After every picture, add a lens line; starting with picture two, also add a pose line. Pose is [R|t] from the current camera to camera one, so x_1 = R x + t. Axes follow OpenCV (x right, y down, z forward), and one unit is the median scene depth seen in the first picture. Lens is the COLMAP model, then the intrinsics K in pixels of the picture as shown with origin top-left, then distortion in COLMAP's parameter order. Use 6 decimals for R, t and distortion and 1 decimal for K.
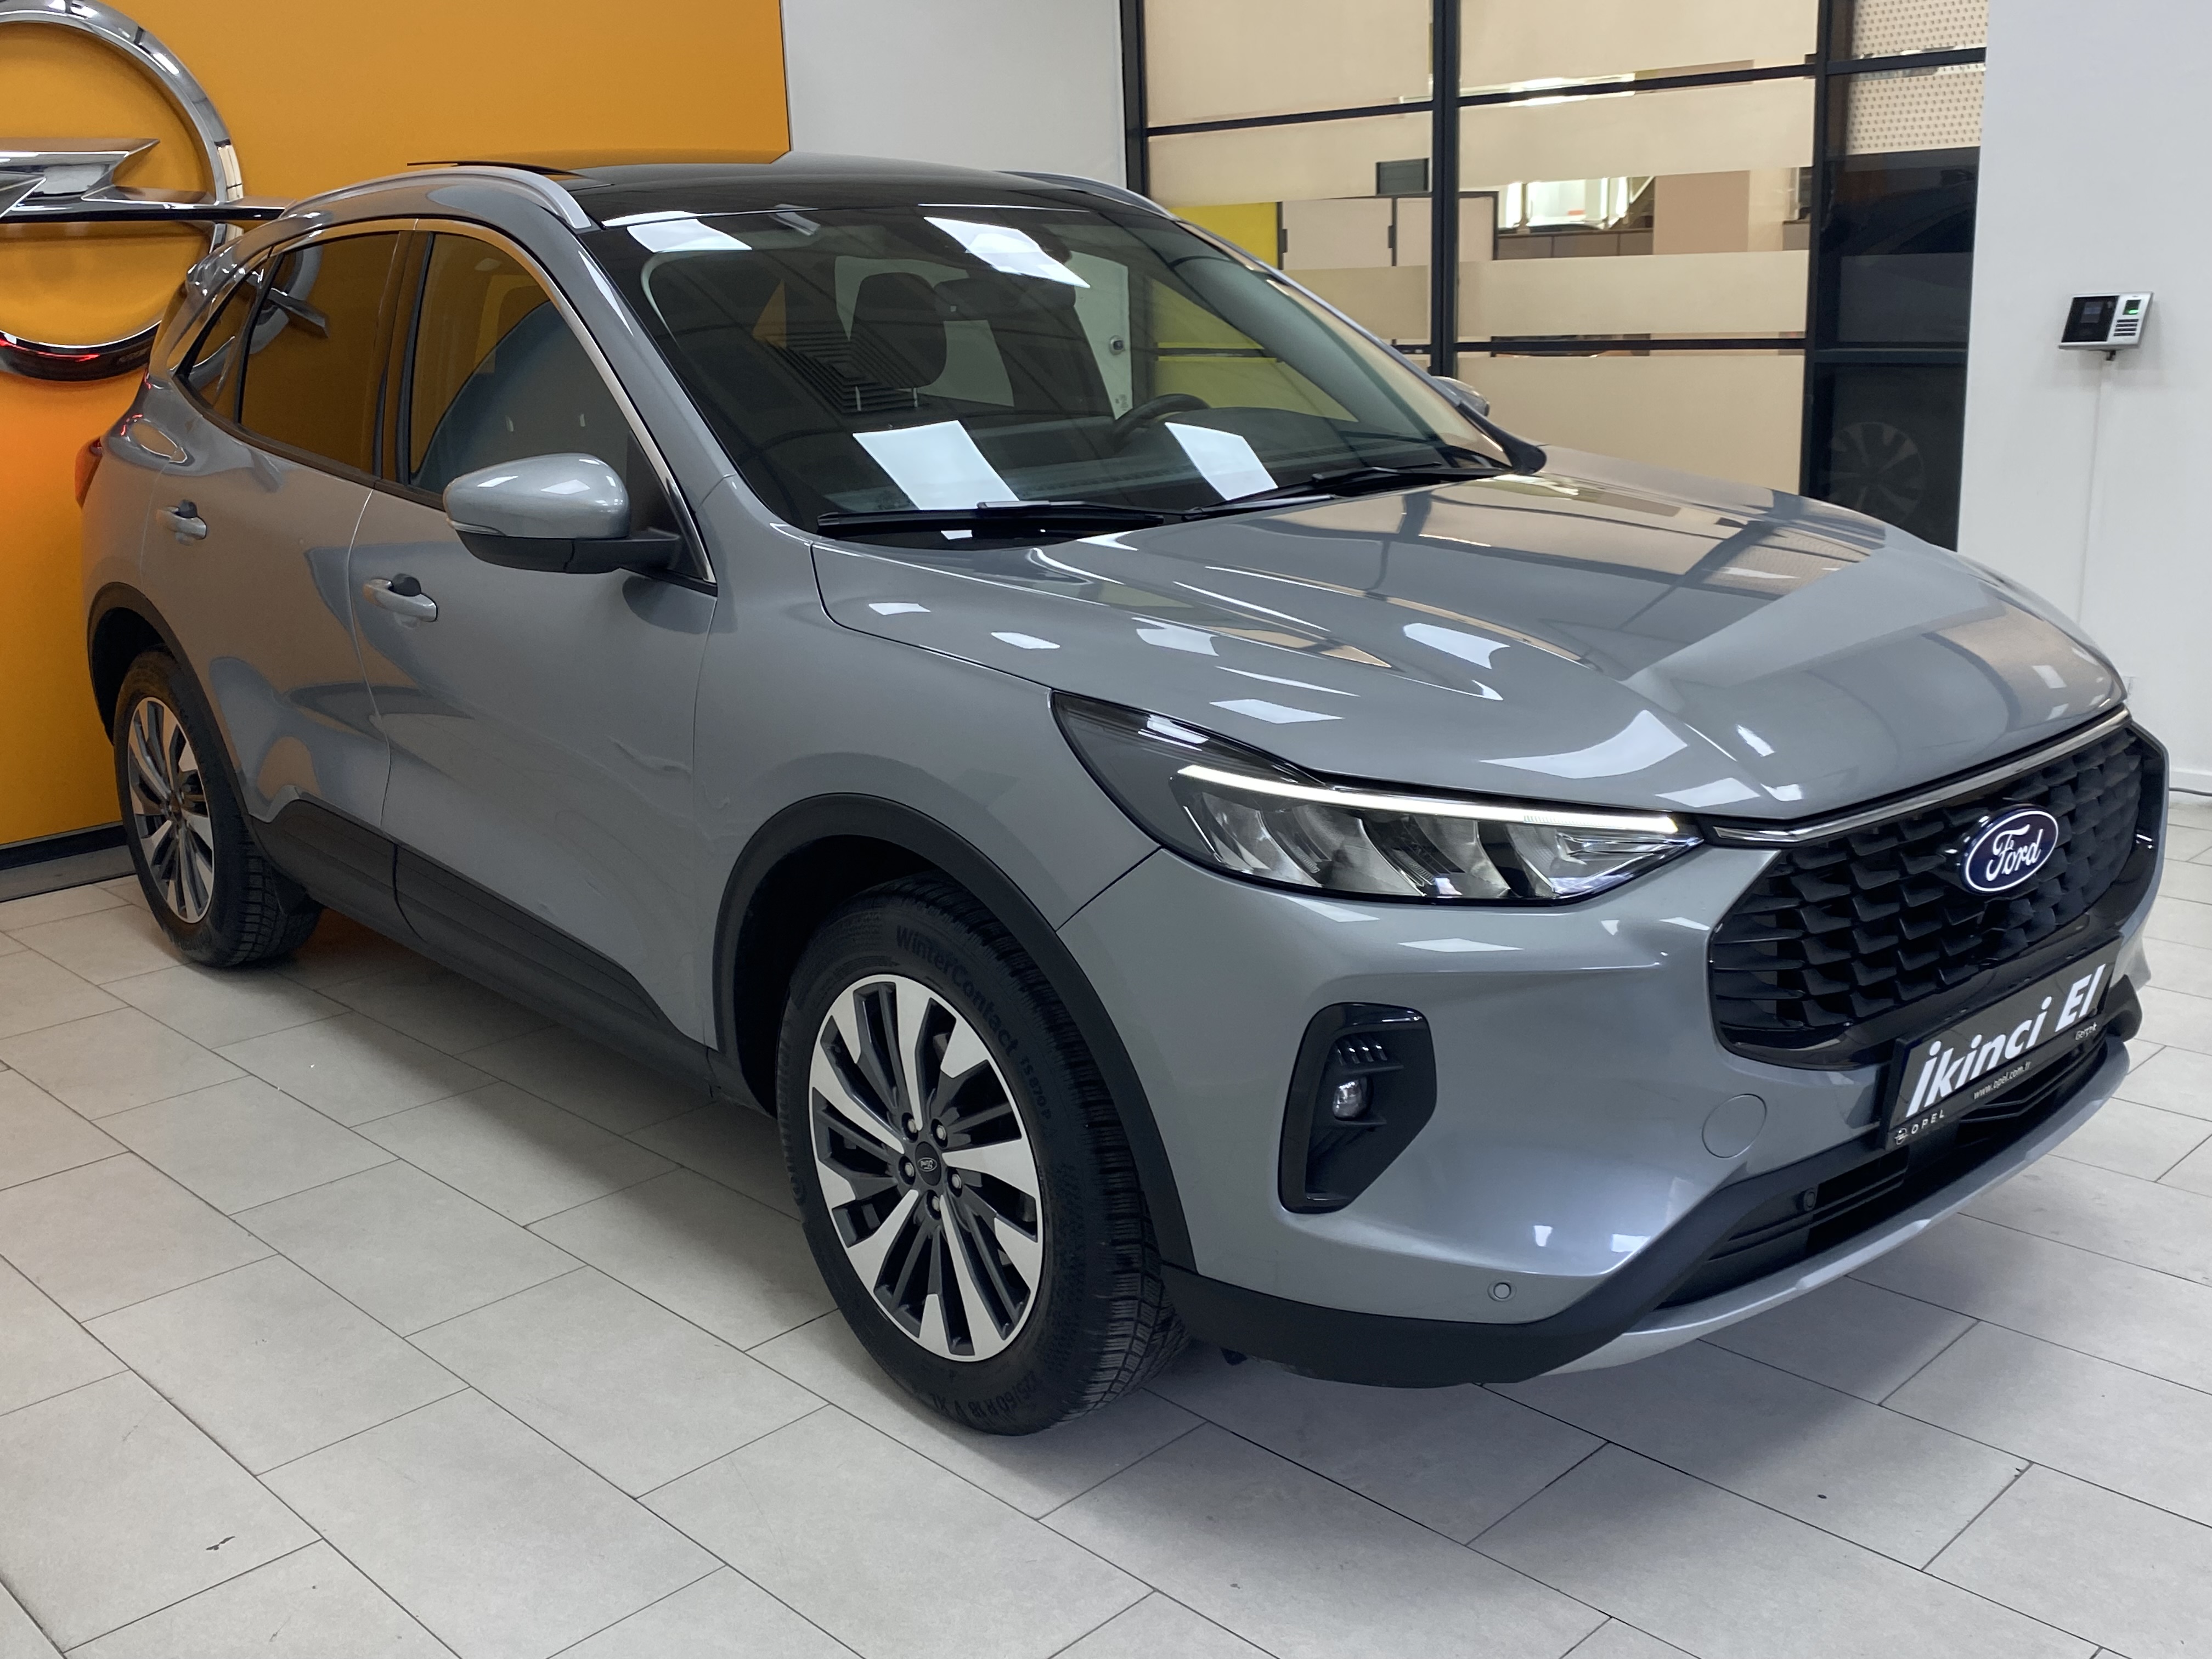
lens RADIAL K [[2113.4, 0, 1106.0], [0, 2113.4, 829.5], [0, 0, 1]] dist [0.059428, -0.015052]
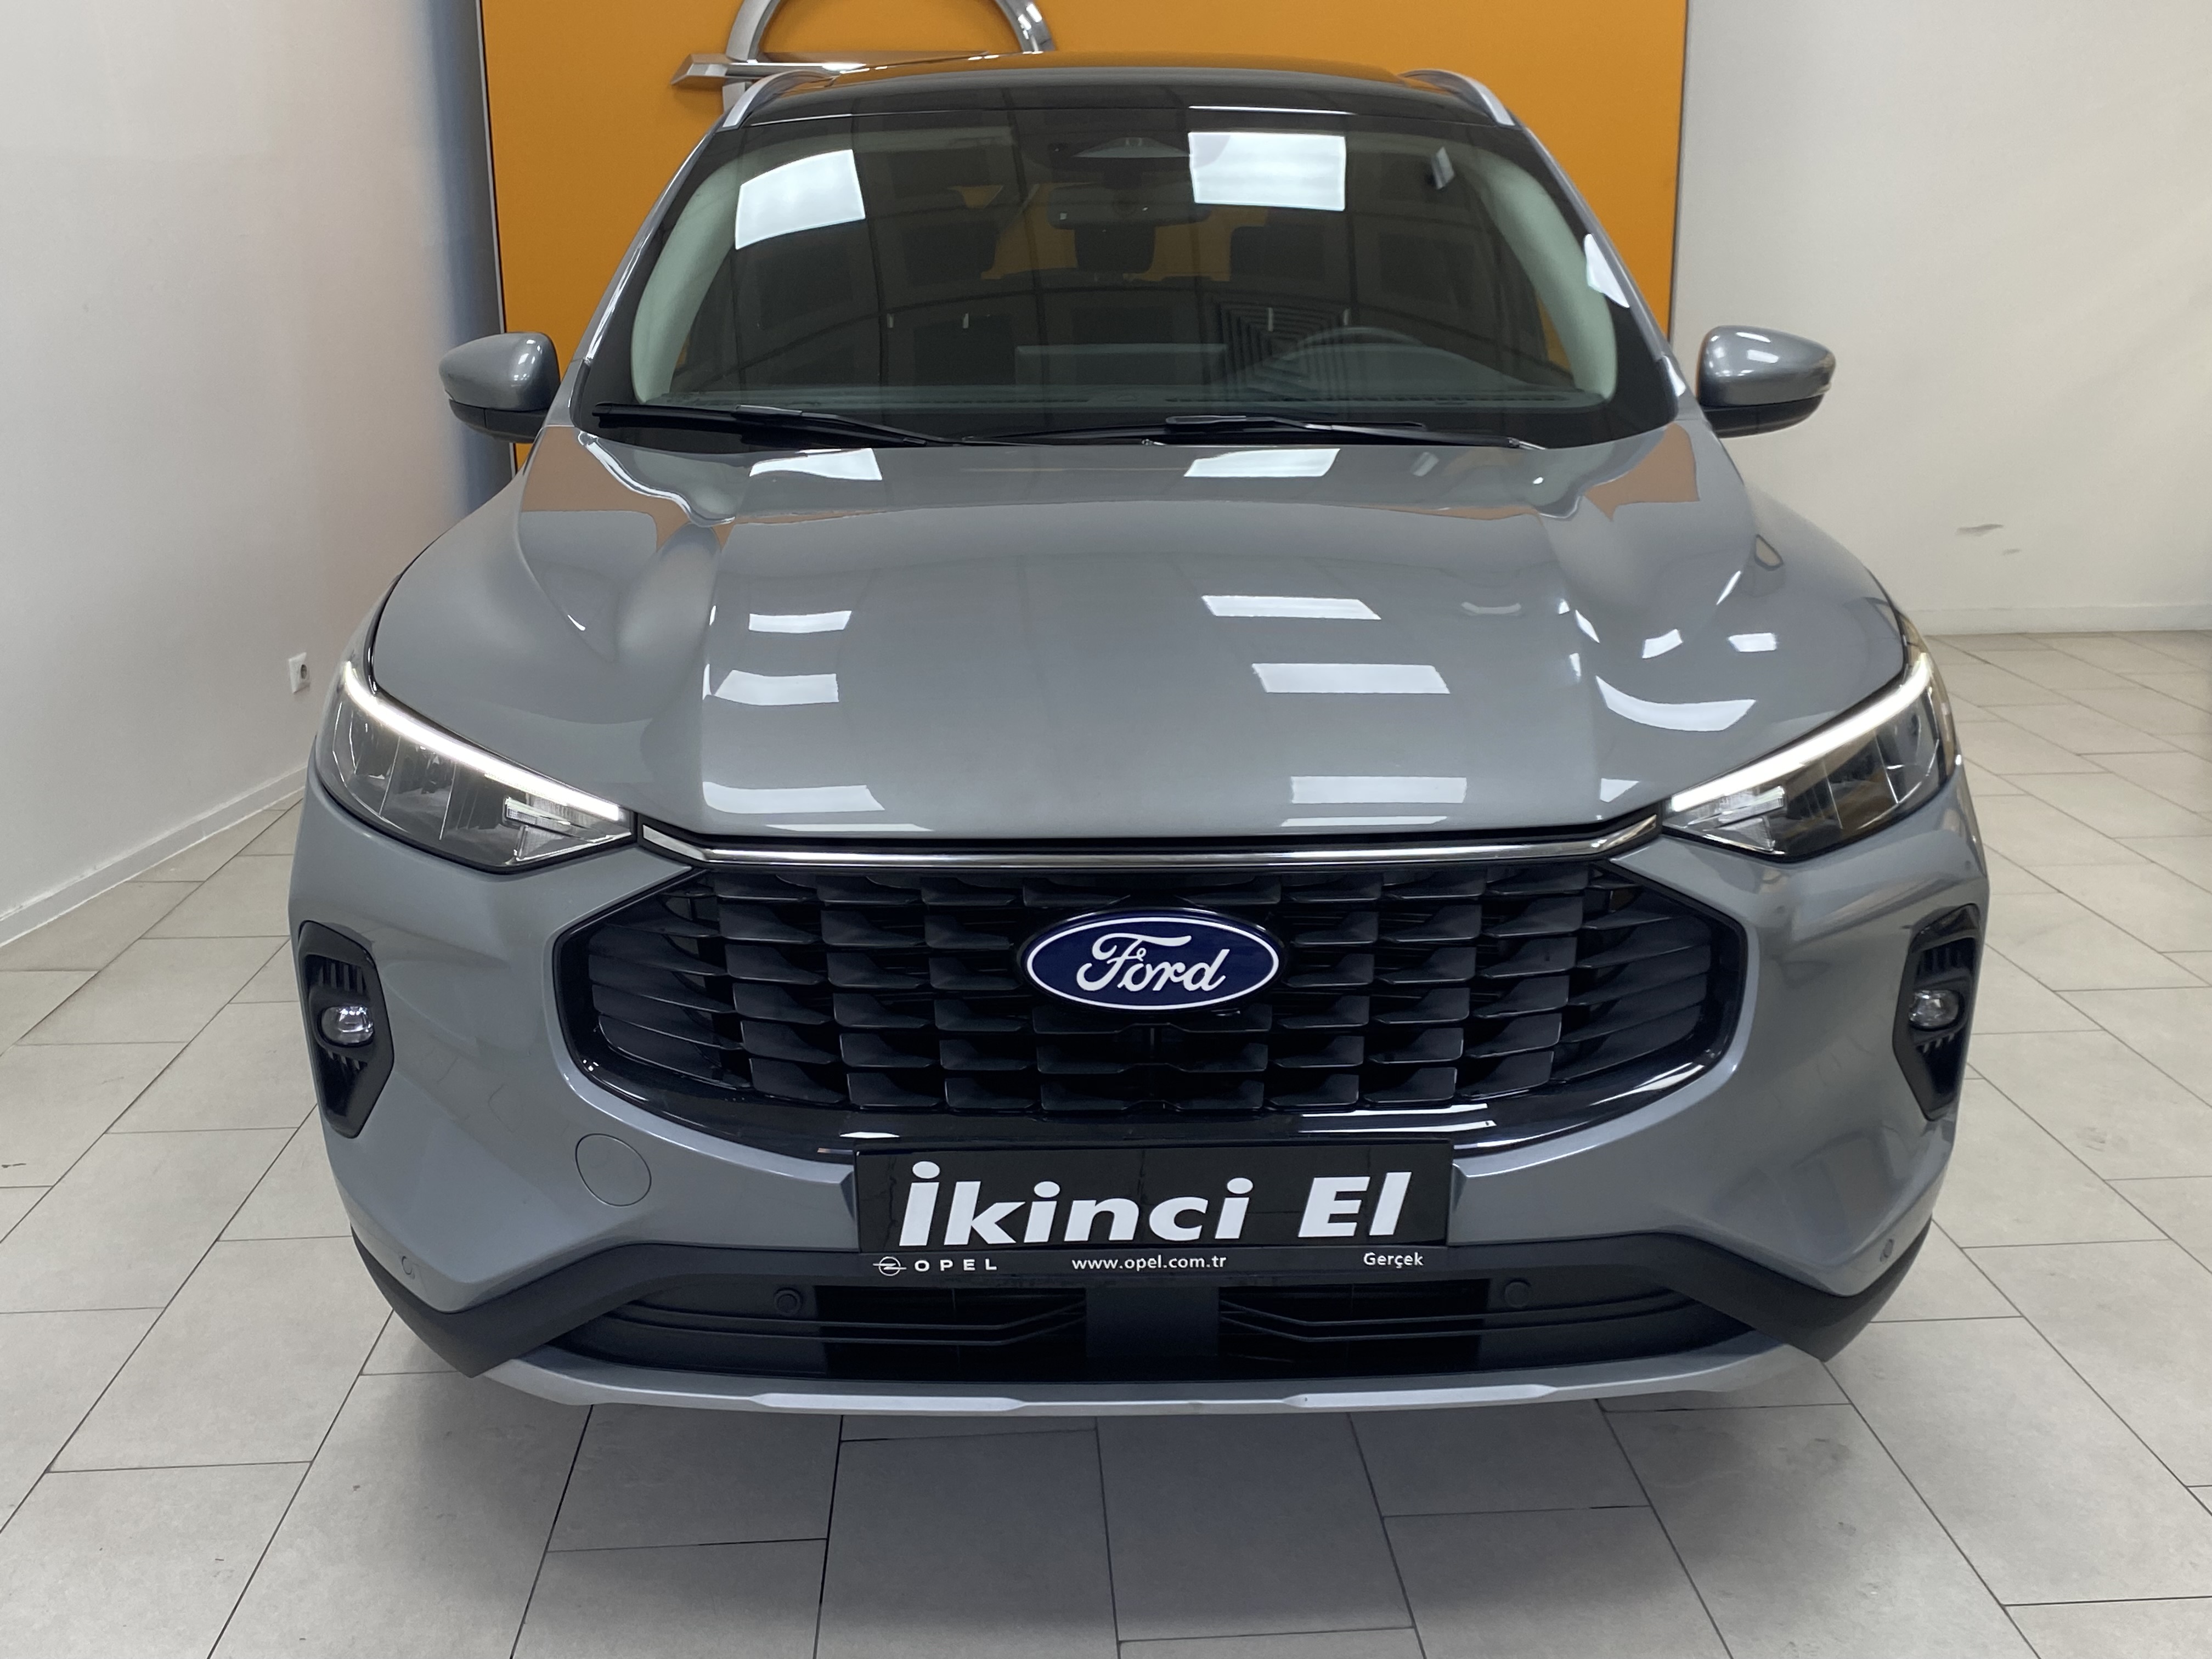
lens RADIAL K [[2215.6, 0, 1106.0], [0, 2215.6, 829.5], [0, 0, 1]] dist [0.011700, -0.001966]
pose [[0.754282, 0.198060, -0.625964, 0.885032], [-0.190422, 0.978427, 0.080125, -0.095187], [0.628330, 0.058760, 0.775725, 0.376626]]
